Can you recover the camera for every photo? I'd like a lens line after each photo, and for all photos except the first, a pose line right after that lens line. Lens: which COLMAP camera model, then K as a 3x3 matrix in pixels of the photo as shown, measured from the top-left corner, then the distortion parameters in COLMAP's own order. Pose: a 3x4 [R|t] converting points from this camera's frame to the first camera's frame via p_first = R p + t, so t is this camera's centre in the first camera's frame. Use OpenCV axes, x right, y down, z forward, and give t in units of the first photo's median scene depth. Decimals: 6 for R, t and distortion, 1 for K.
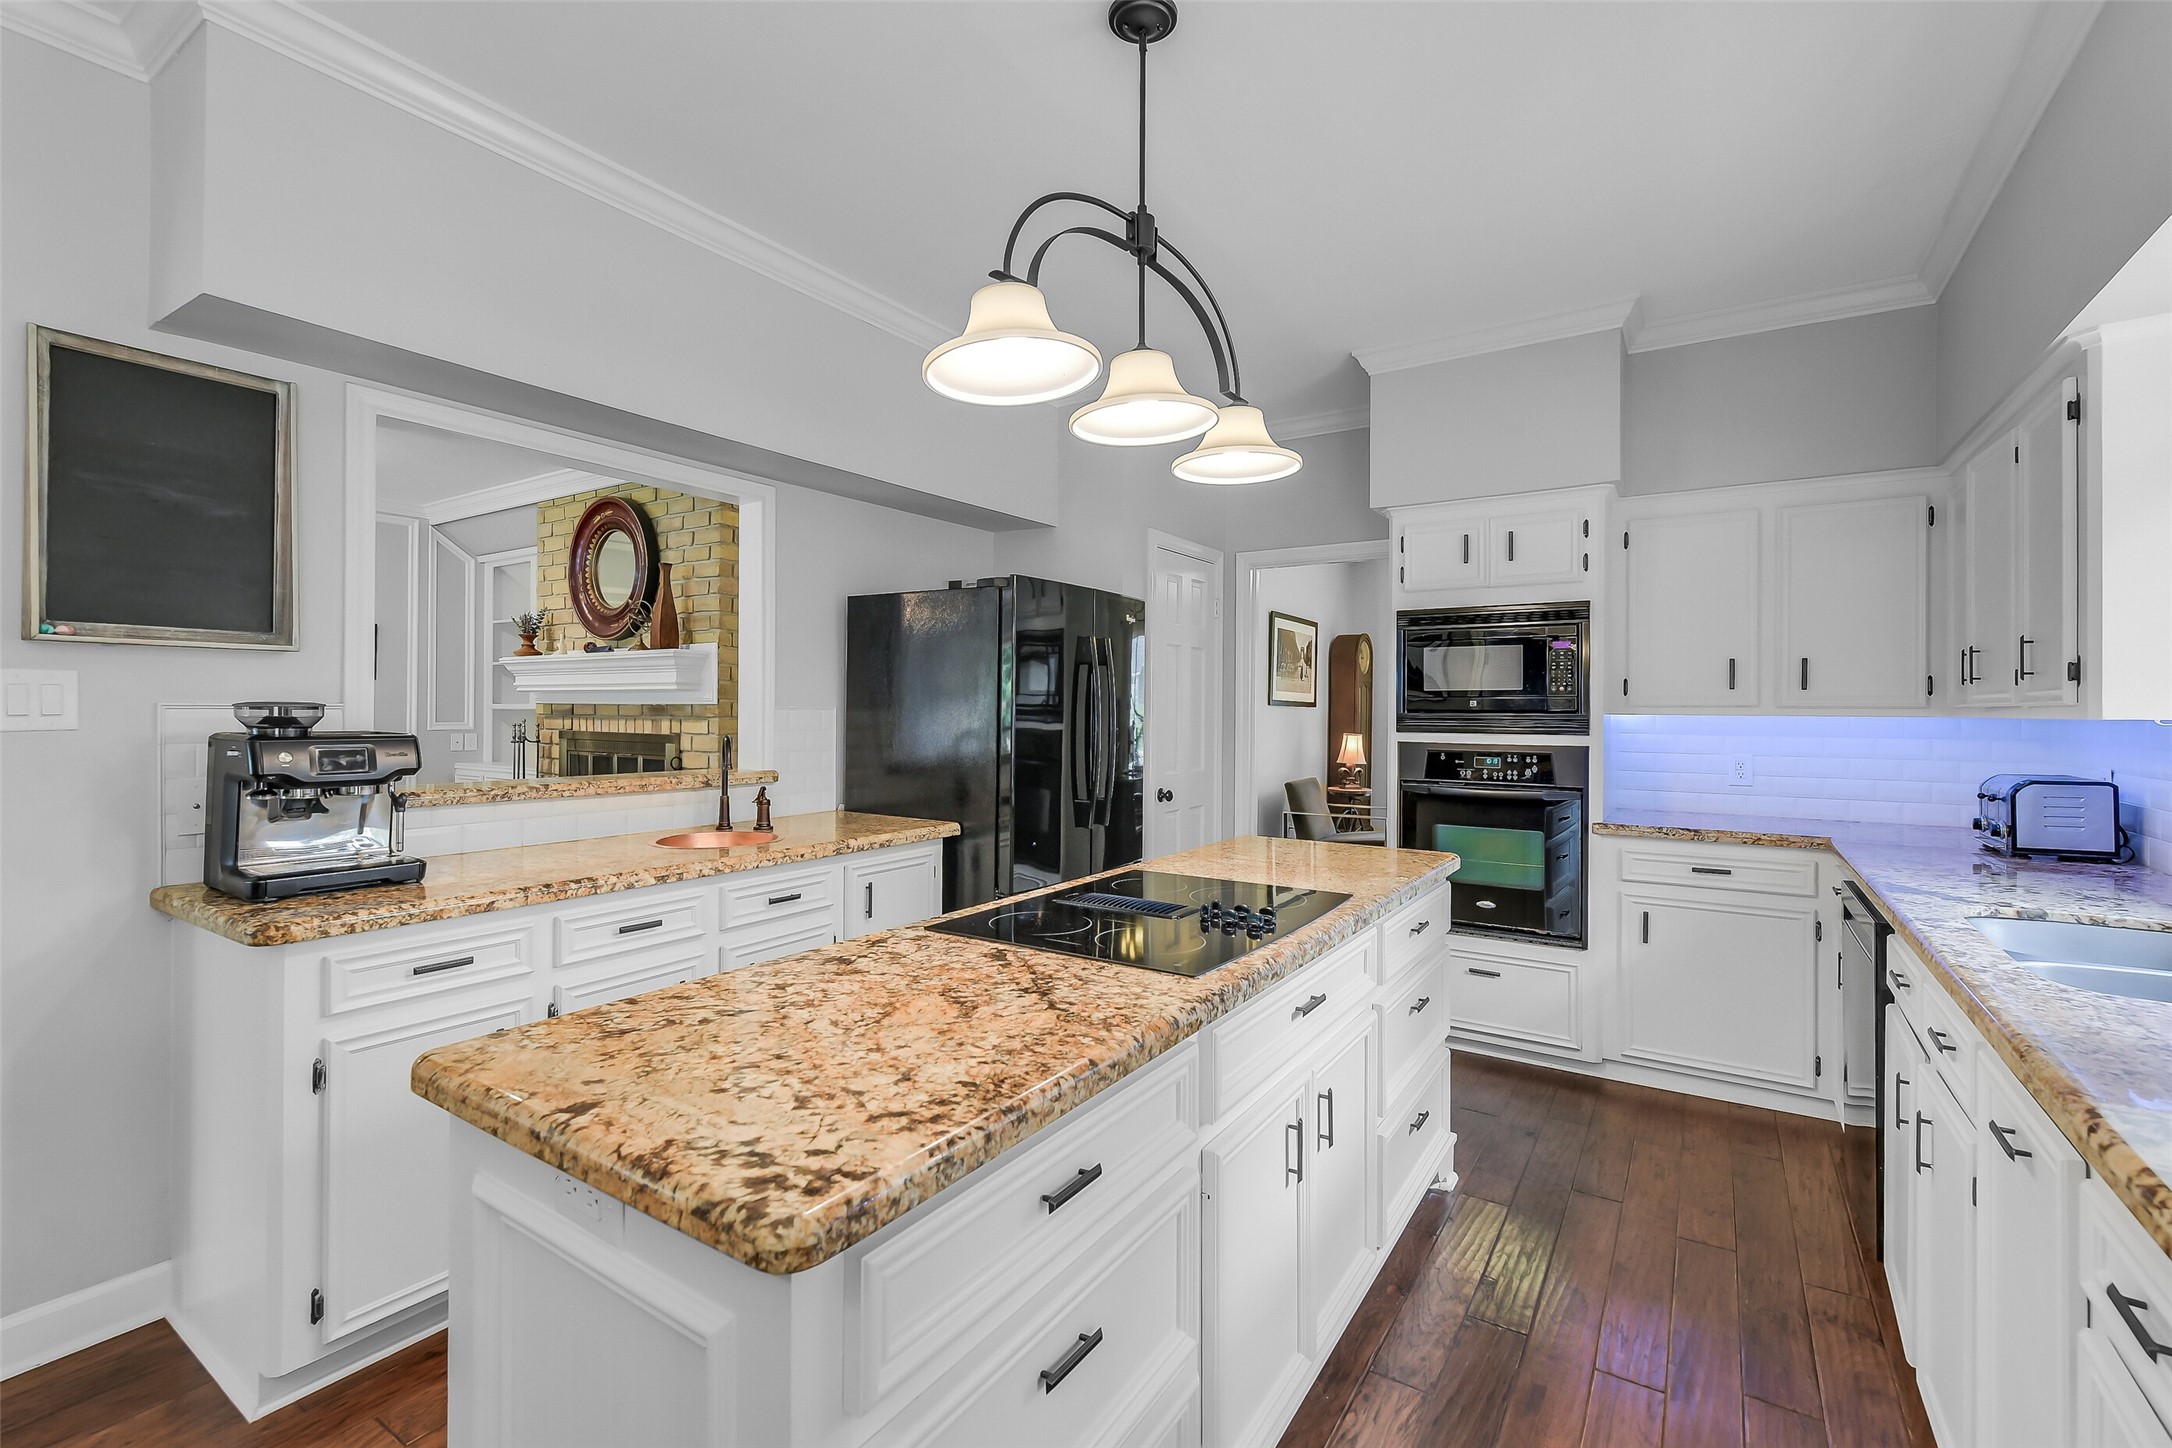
lens RADIAL K [[944.2, 0, 1088.6], [0, 944.2, 720.1], [0, 0, 1]] dist [0.001638, 0.000075]
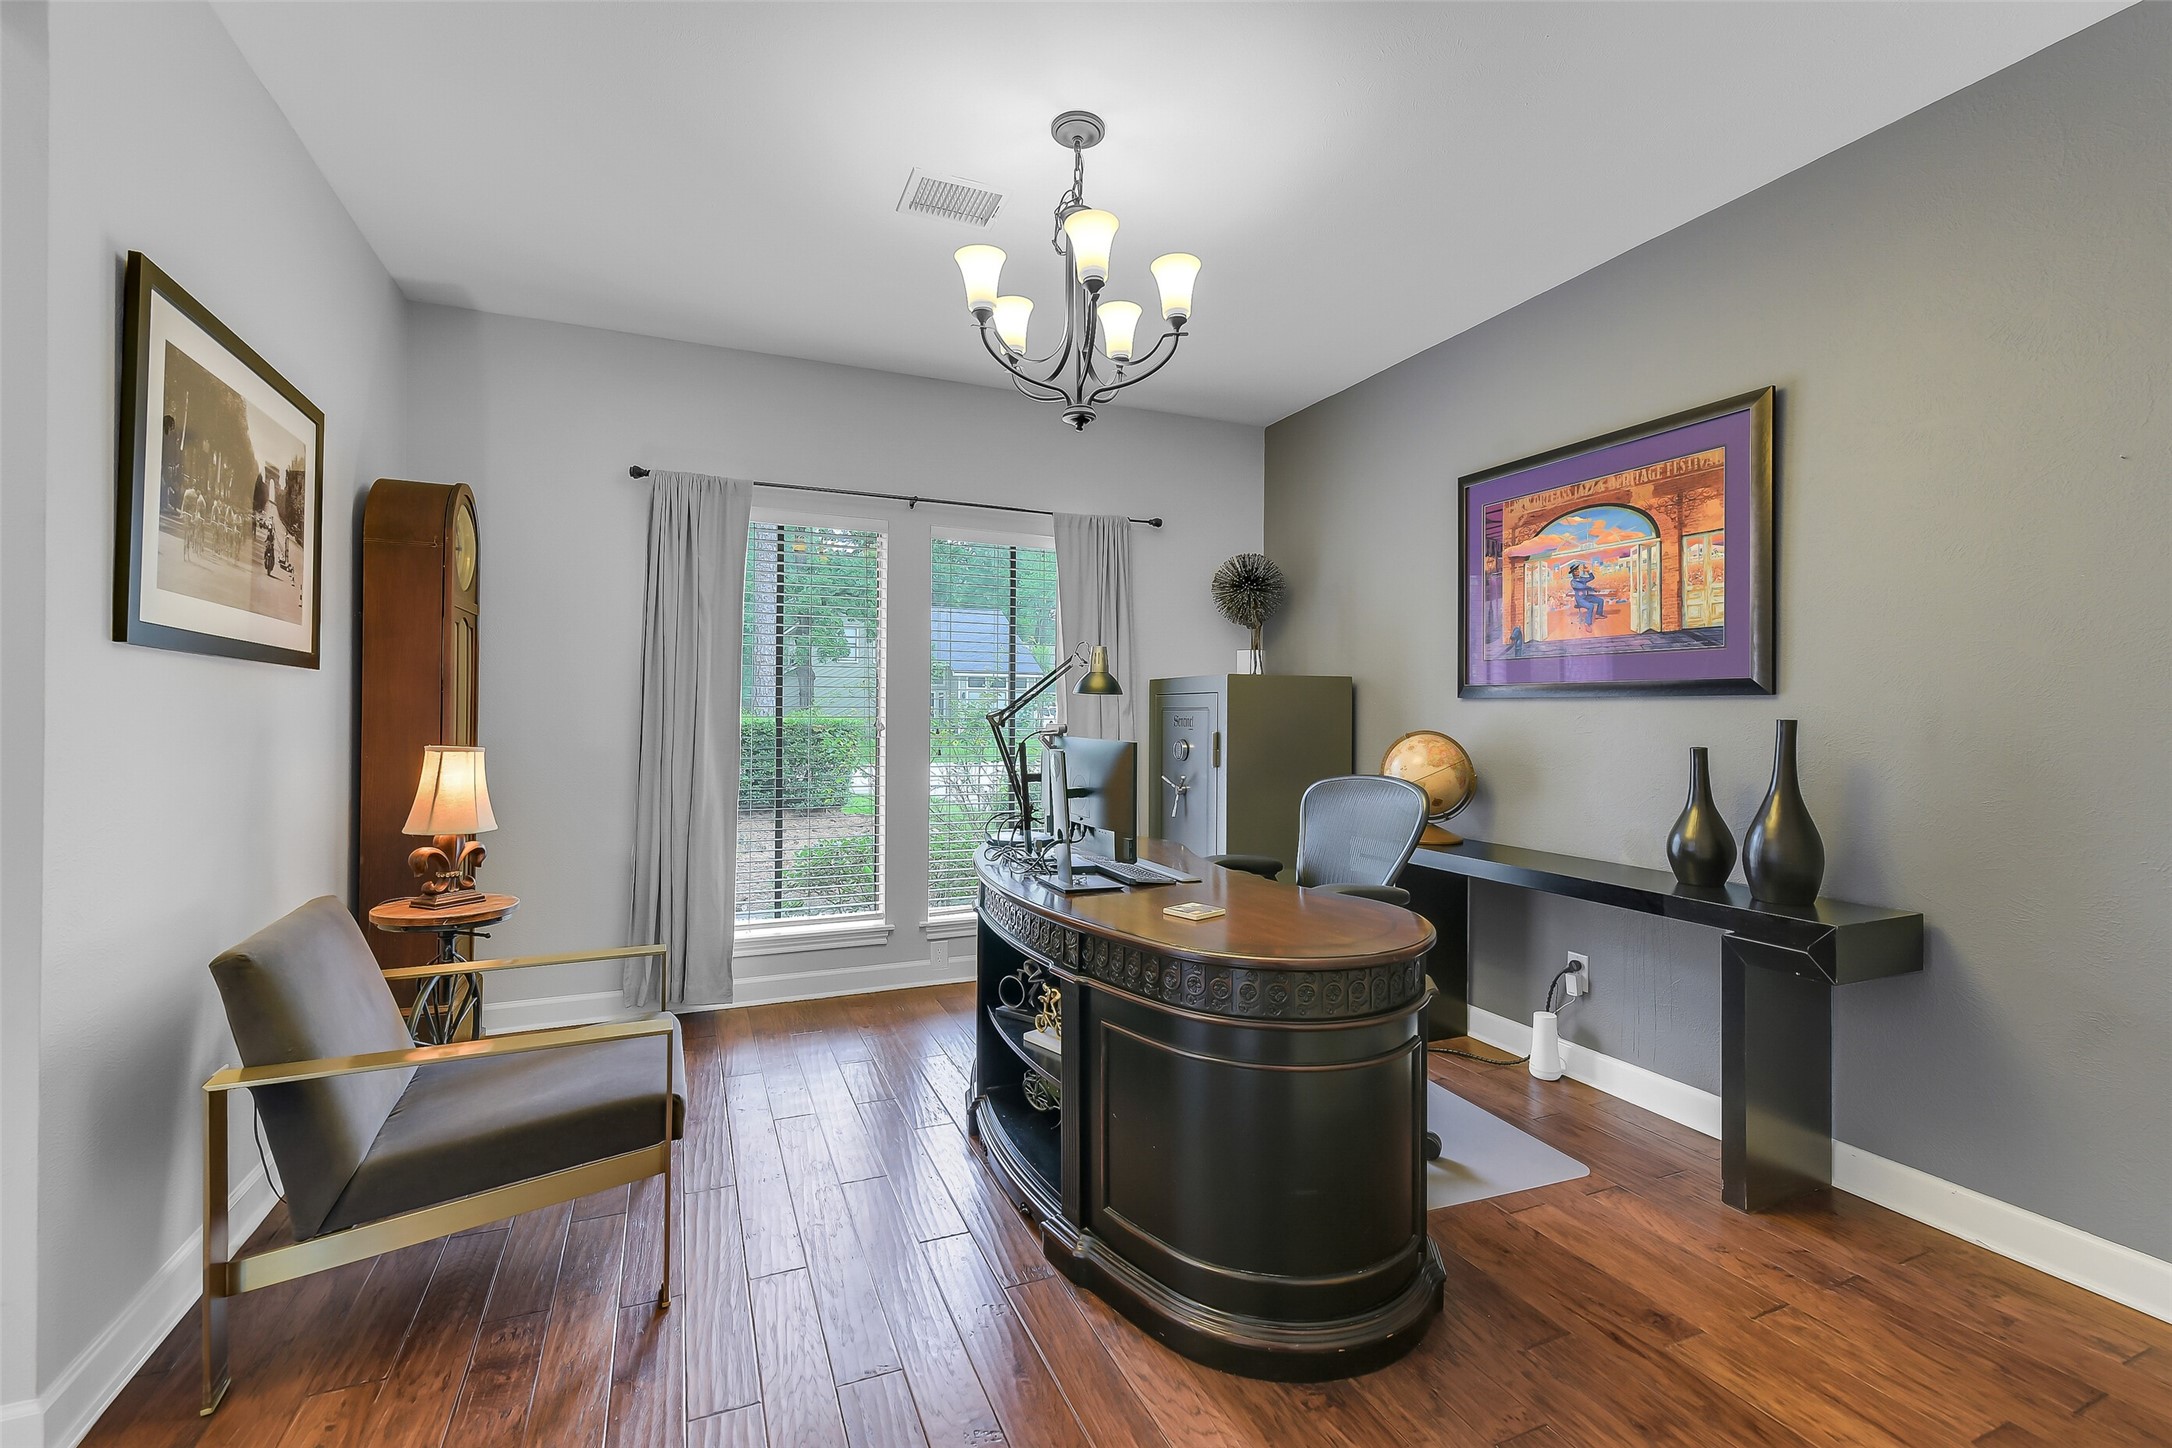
lens RADIAL K [[944.2, 0, 1091.9], [0, 944.2, 714.7], [0, 0, 1]] dist [0.001638, 0.000075]
pose [[0.542664, 0.004368, 0.839939, 0.115344], [-0.005566, 0.999983, -0.001604, 0.002163], [-0.839931, -0.003805, 0.542679, 0.619582]]
